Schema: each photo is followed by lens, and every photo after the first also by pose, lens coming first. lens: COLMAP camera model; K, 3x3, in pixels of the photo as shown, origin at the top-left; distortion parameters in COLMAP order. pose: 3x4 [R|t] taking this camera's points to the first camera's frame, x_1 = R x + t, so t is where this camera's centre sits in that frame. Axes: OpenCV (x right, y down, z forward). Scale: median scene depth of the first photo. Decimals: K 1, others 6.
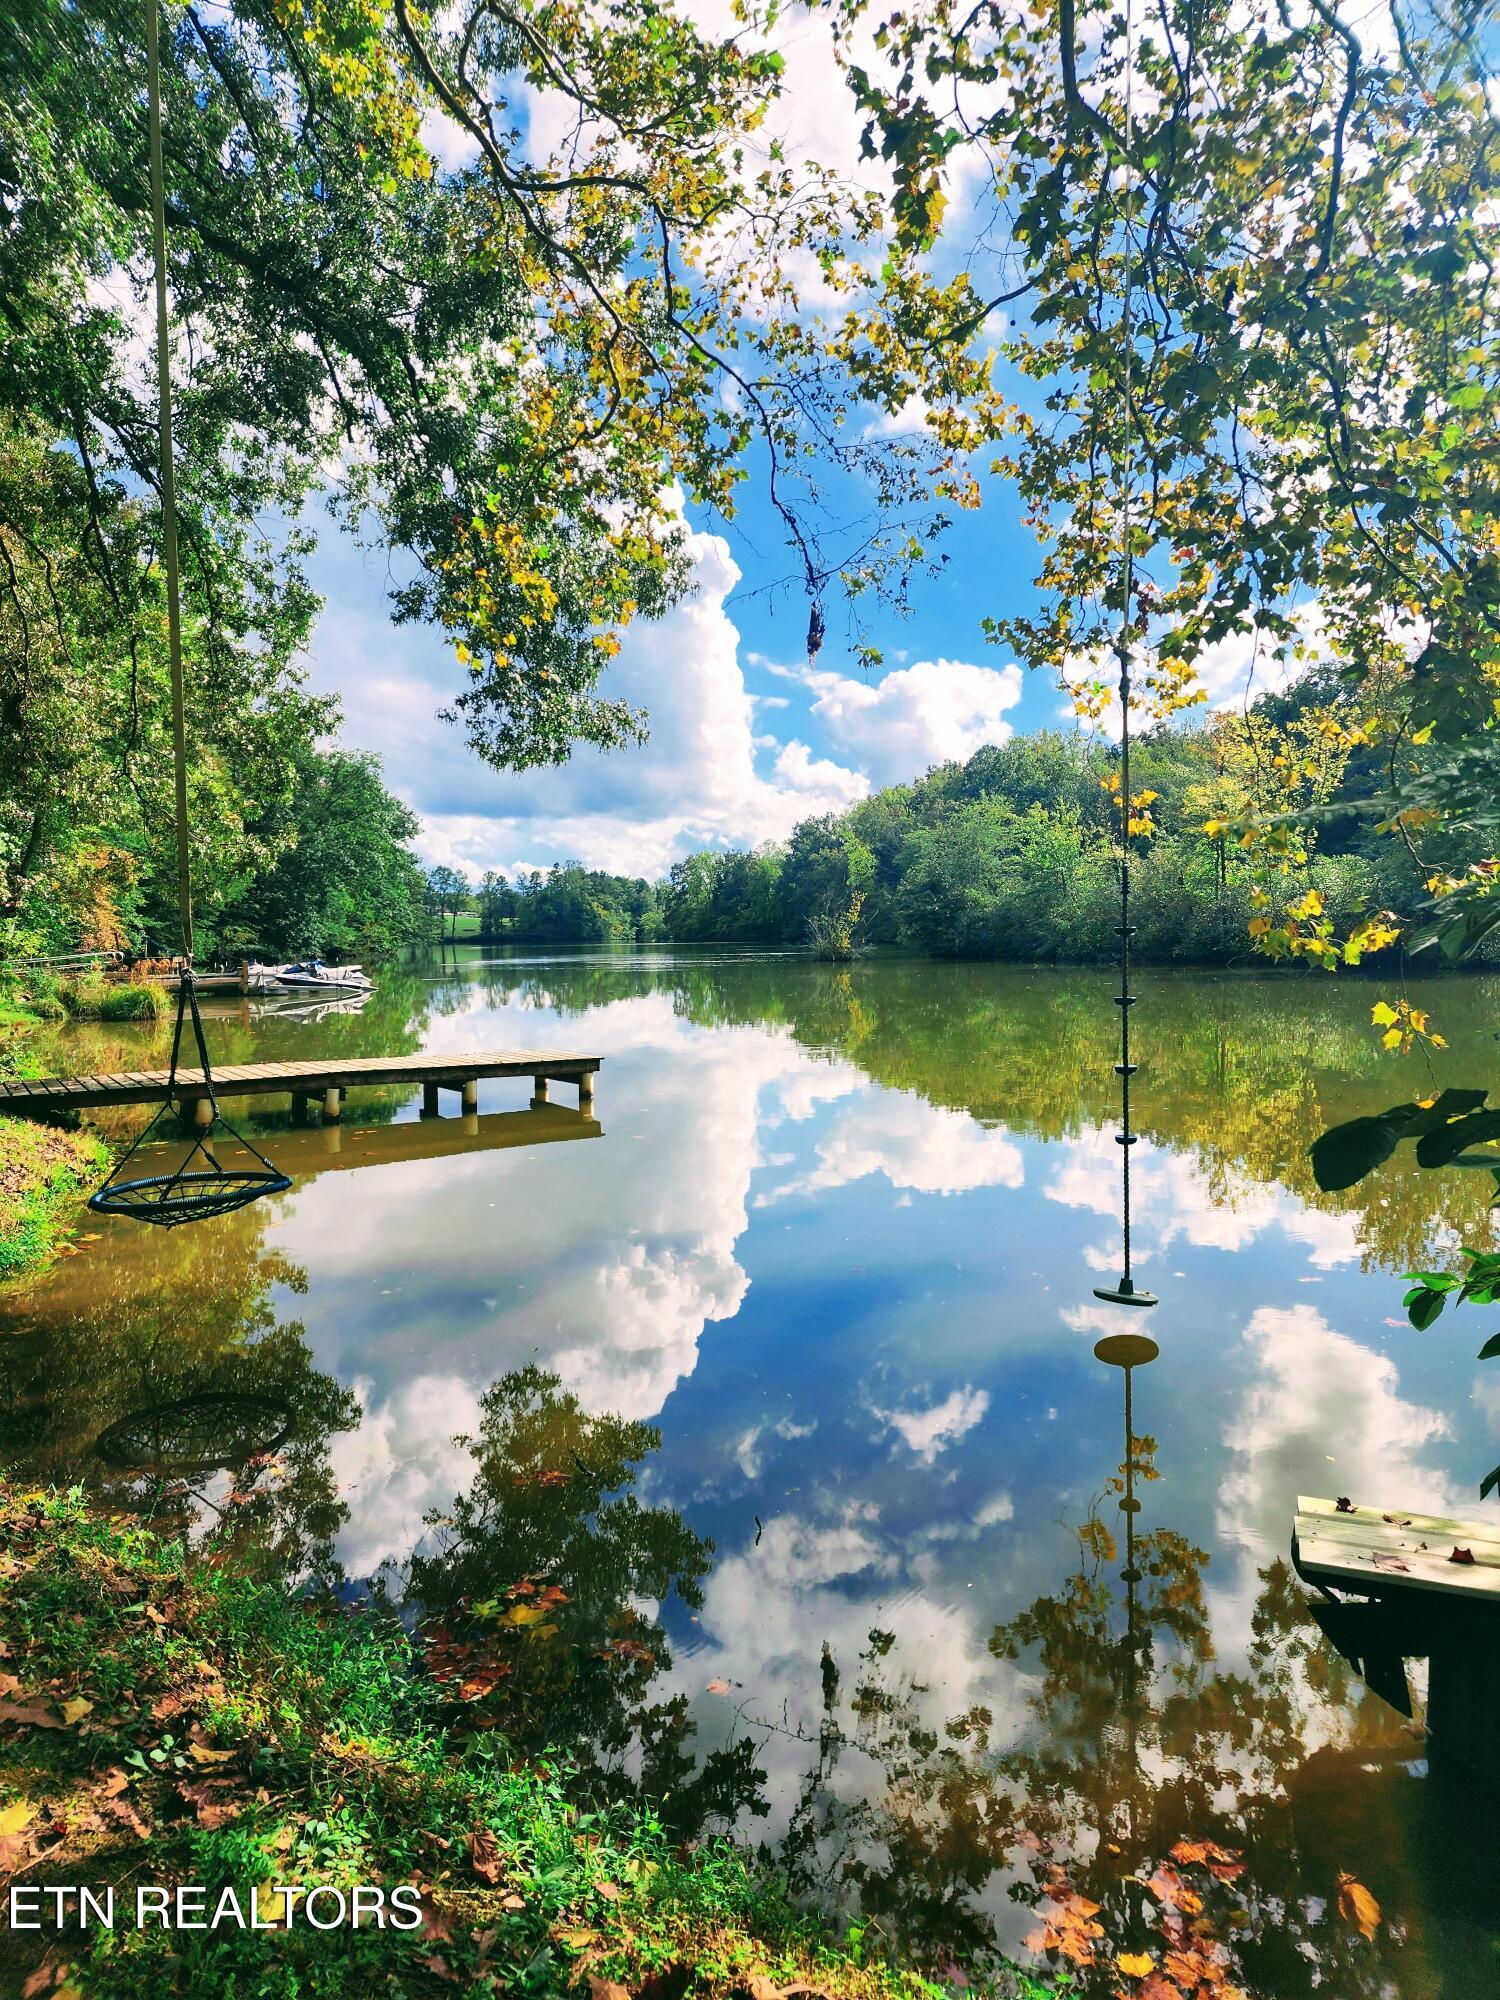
lens RADIAL K [[1323.0, 0, 735.8], [0, 1323.0, 998.9], [0, 0, 1]] dist [0.113538, -0.128257]
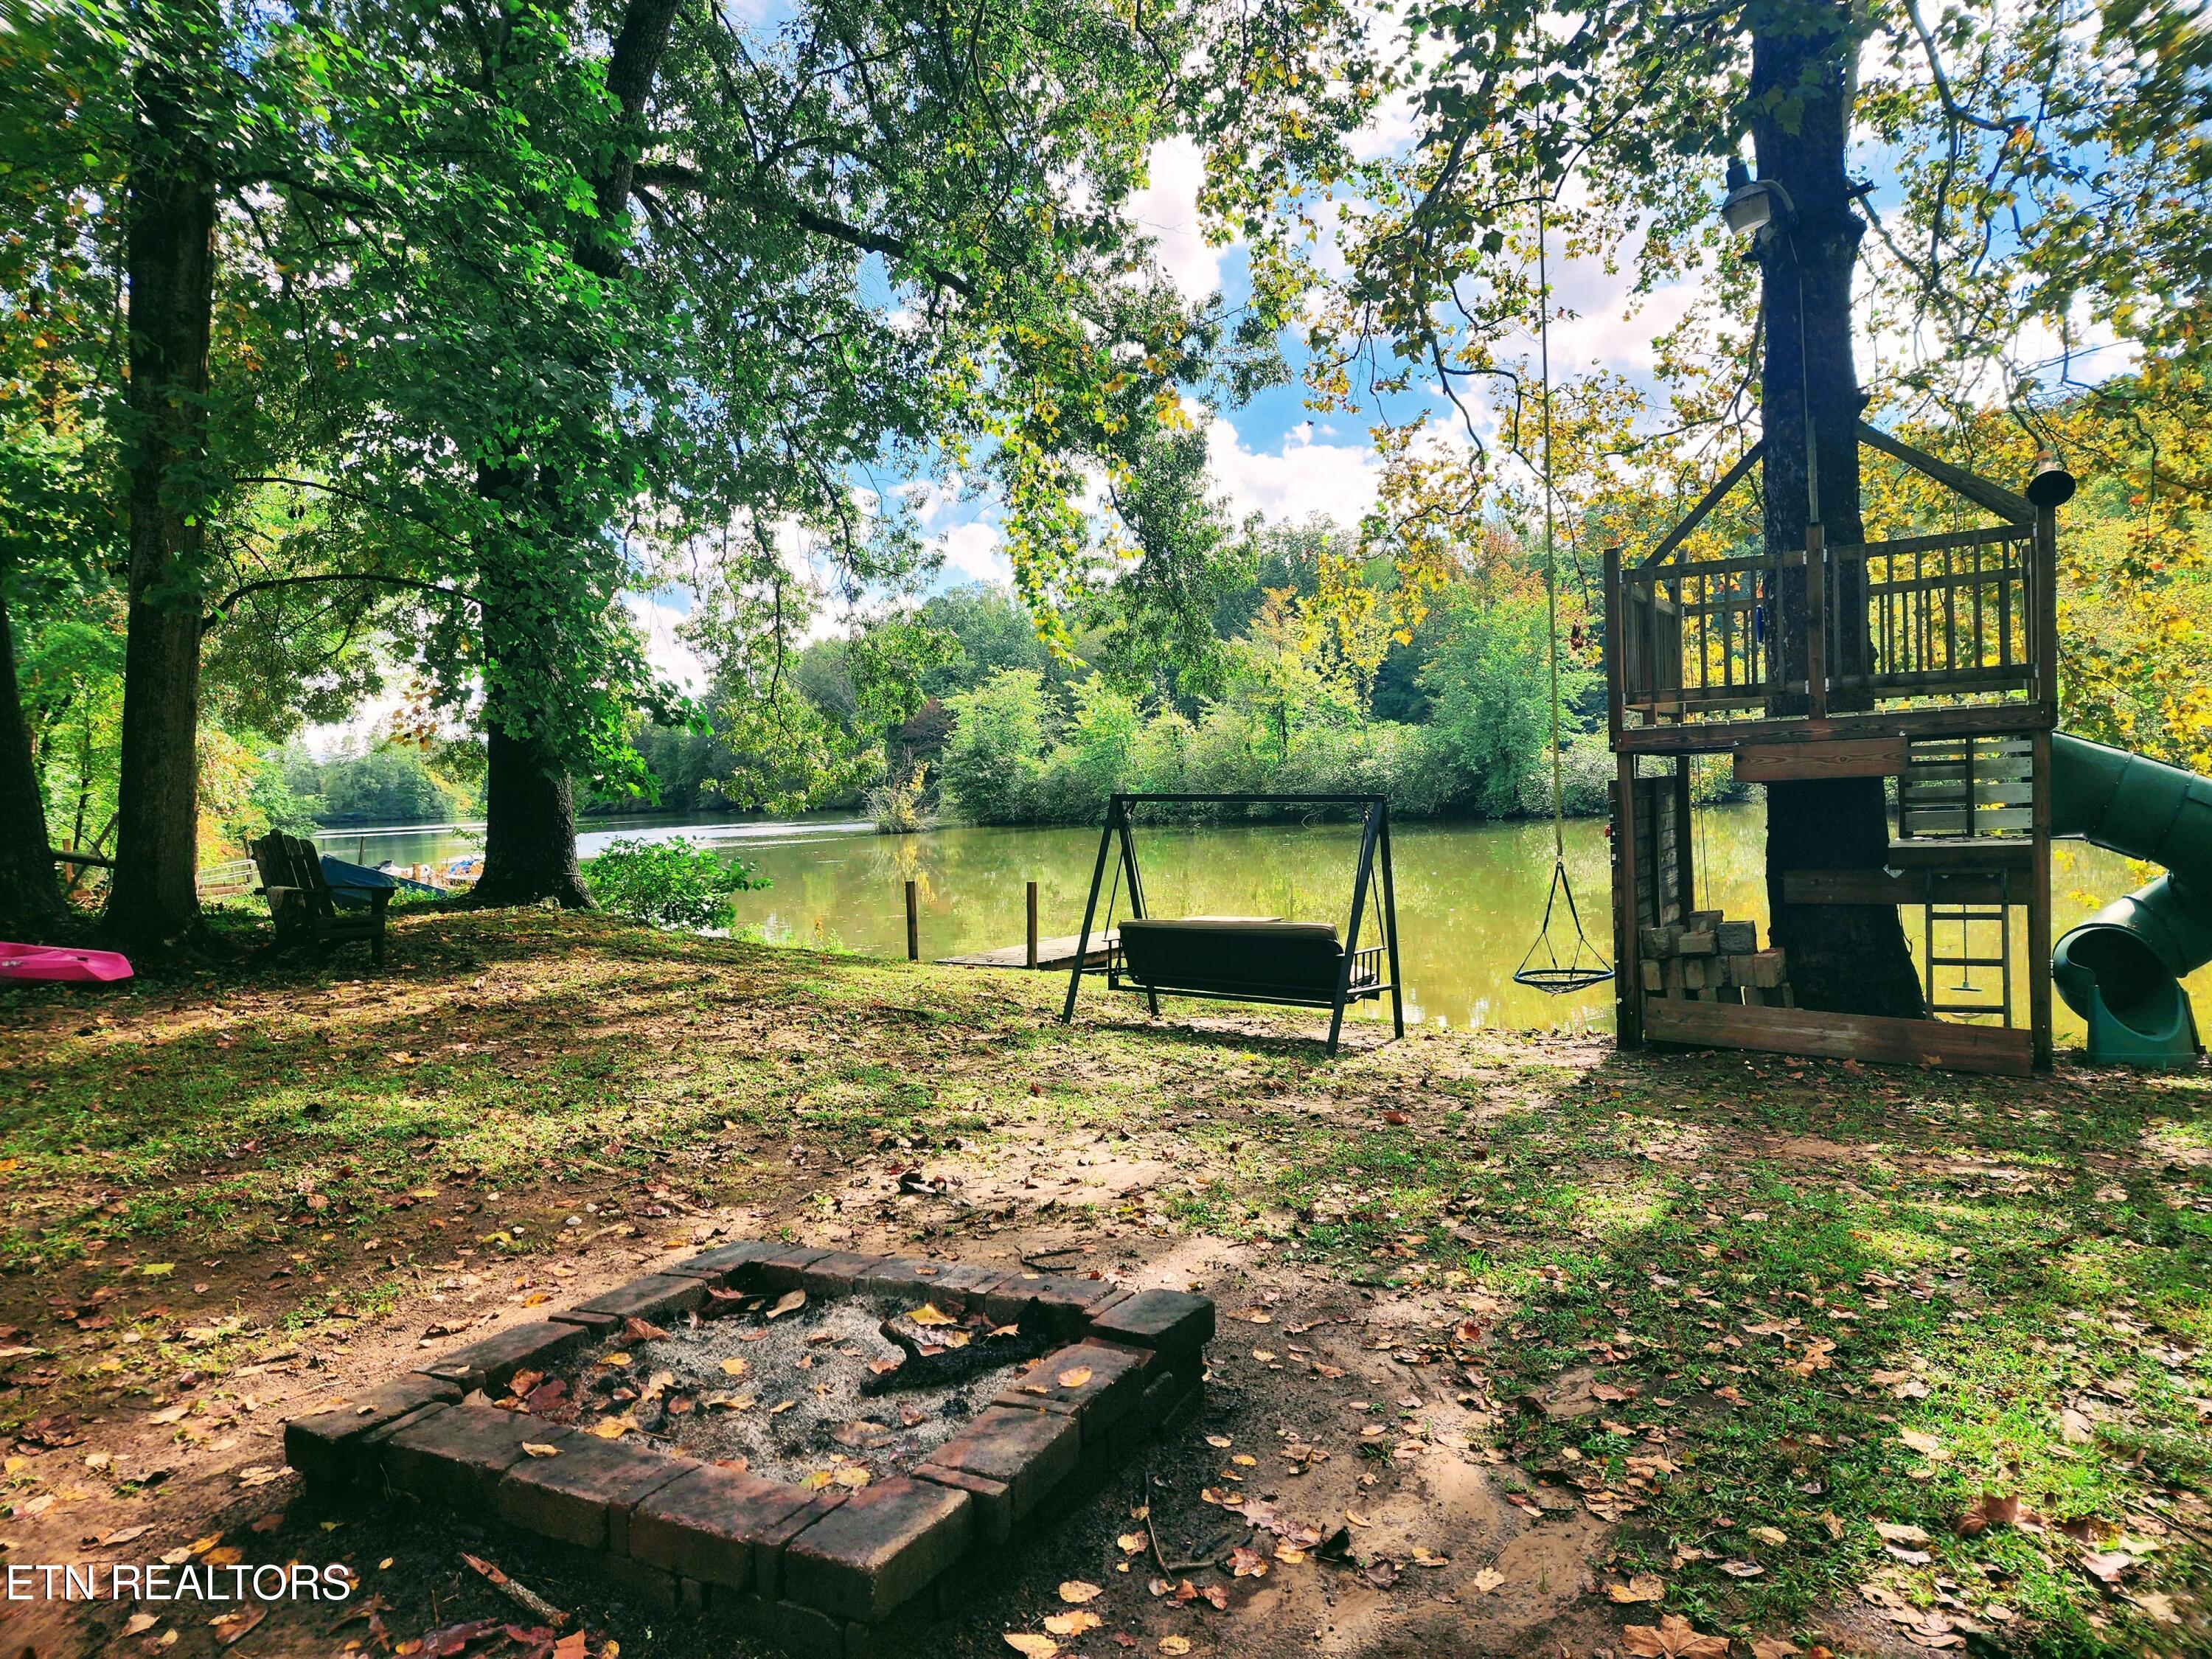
lens RADIAL K [[1454.3, 0, 1123.6], [0, 1454.3, 876.0], [0, 0, 1]] dist [0.072561, -0.060666]
pose [[0.940179, -0.053383, 0.336474, -0.584691], [0.051387, 0.998569, 0.014840, -0.021100], [-0.336784, 0.003338, 0.941576, -0.263964]]
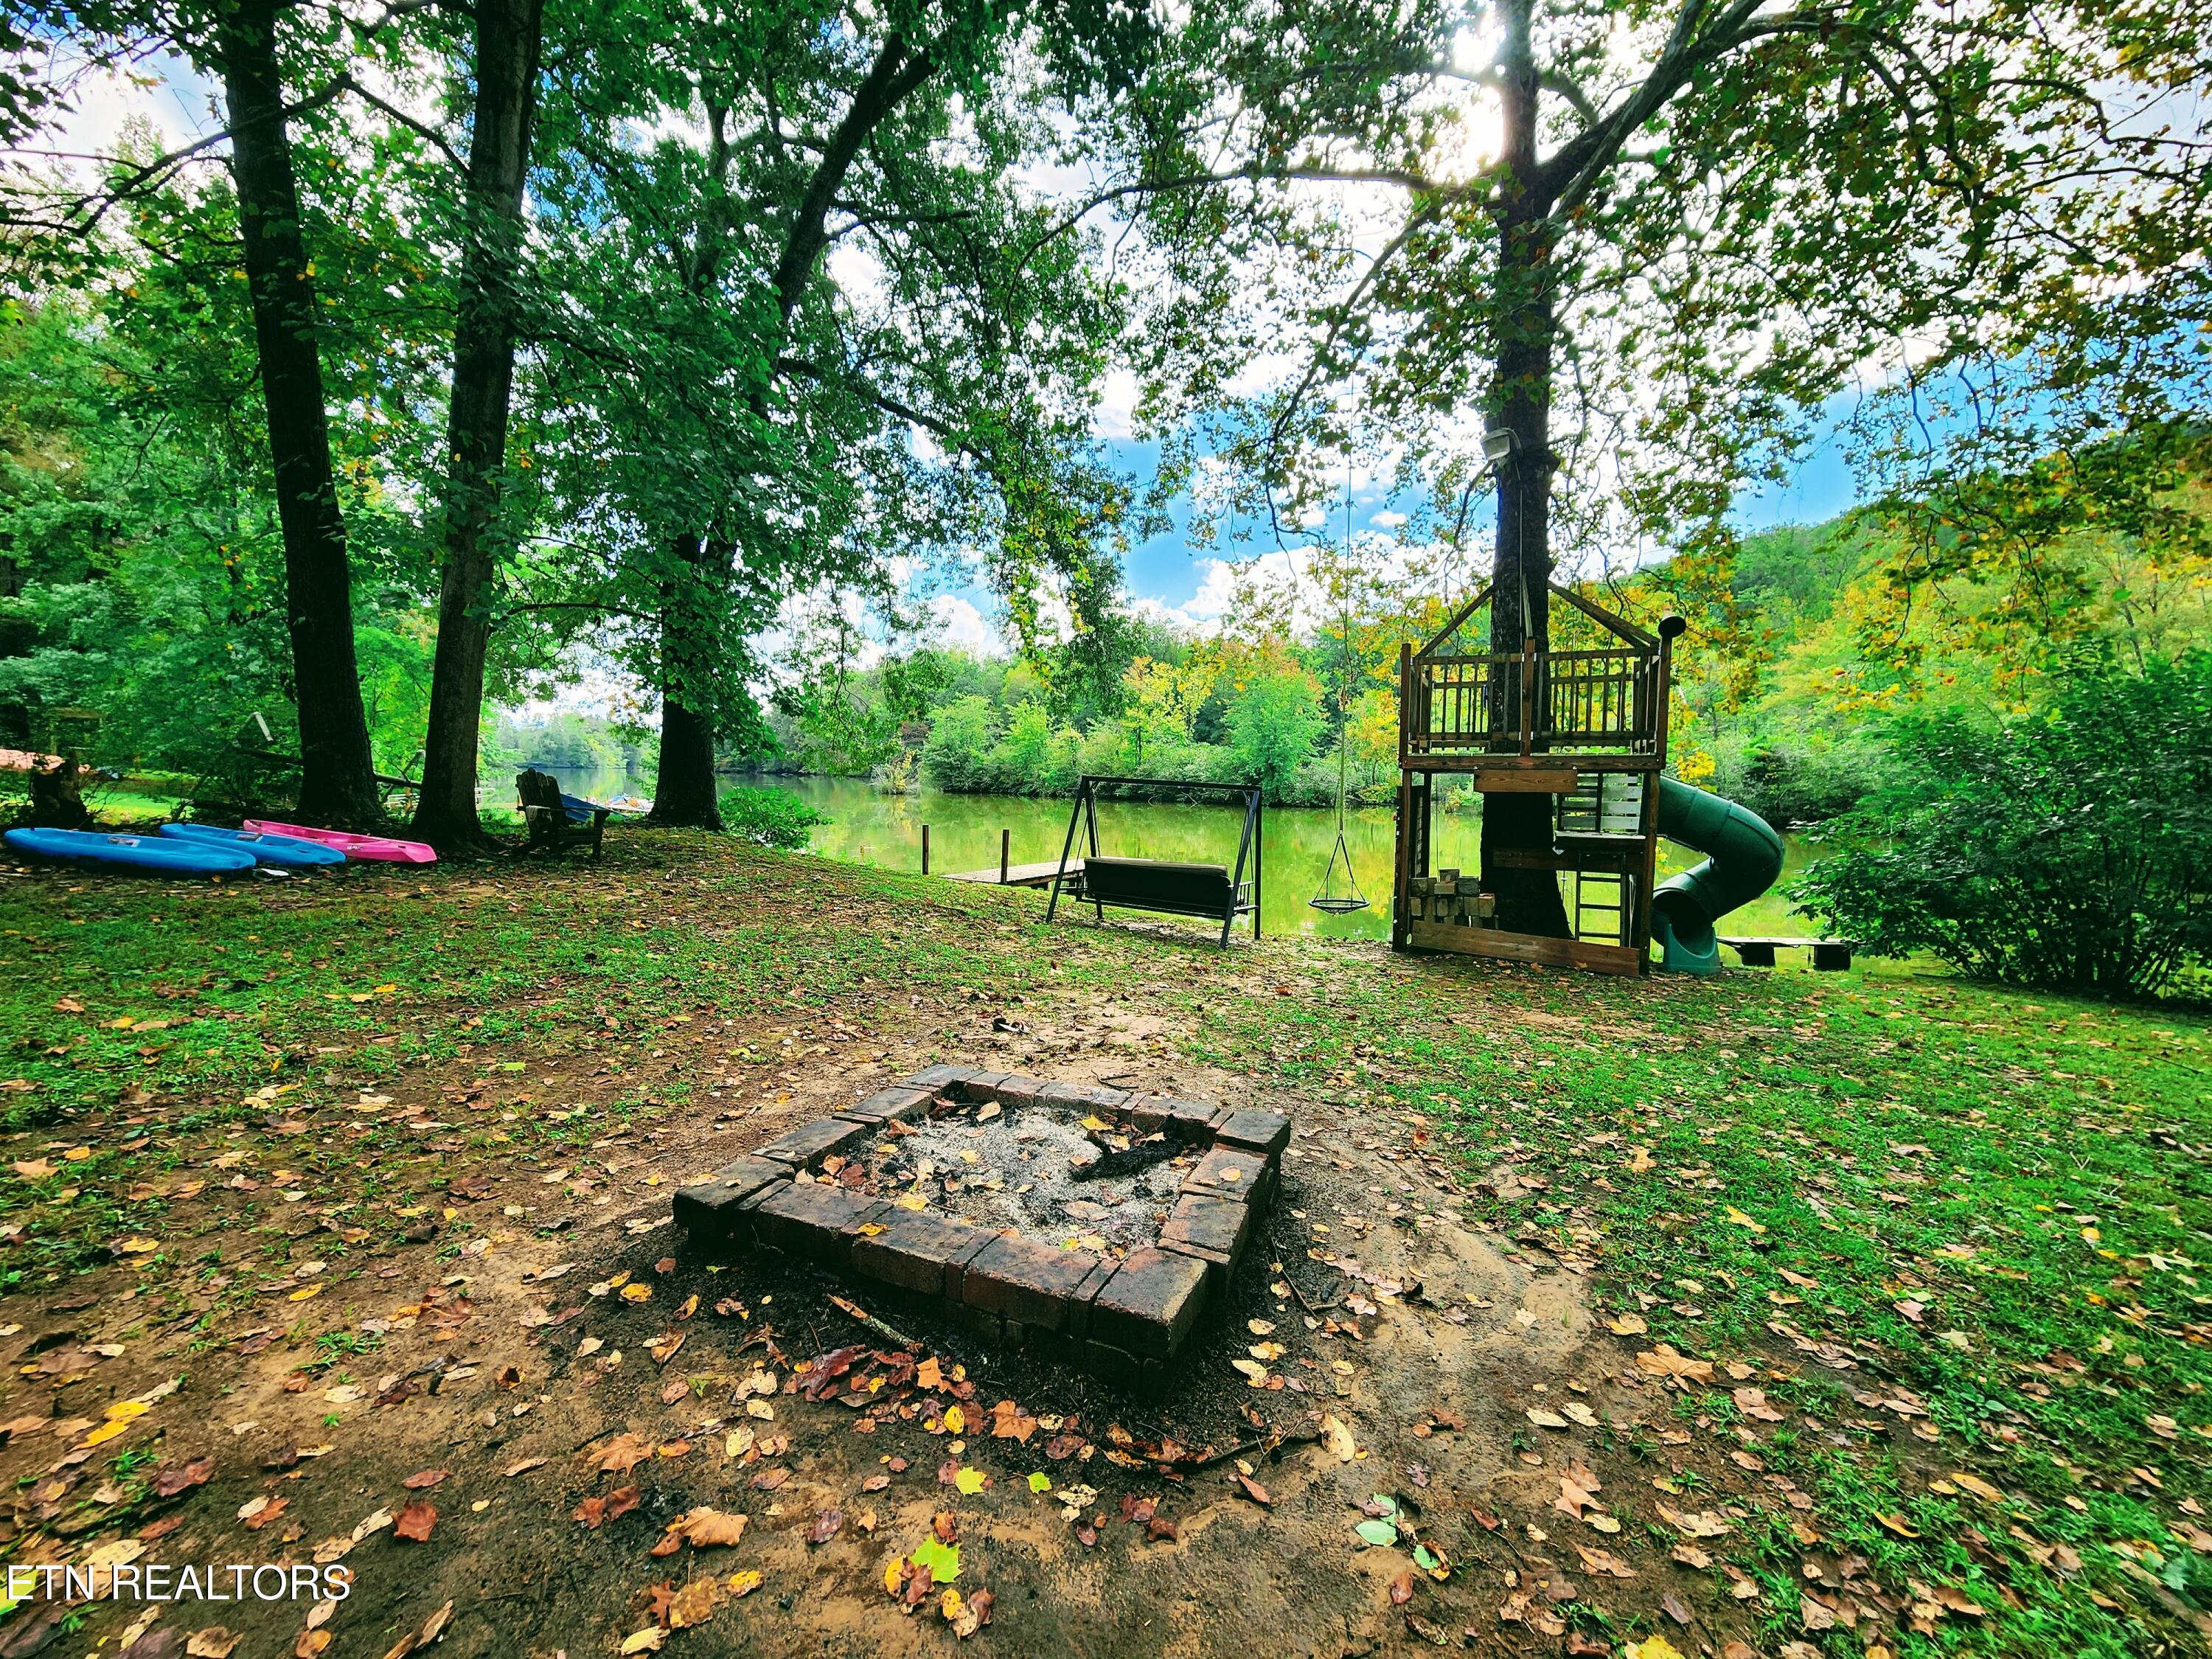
lens RADIAL K [[896.8, 0, 1105.3], [0, 896.8, 838.3], [0, 0, 1]] dist [-0.001240, 0.000403]
pose [[0.909413, -0.007697, 0.415822, -0.611899], [-0.003231, 0.999668, 0.025570, -0.020816], [-0.415881, -0.024597, 0.909086, -0.233811]]
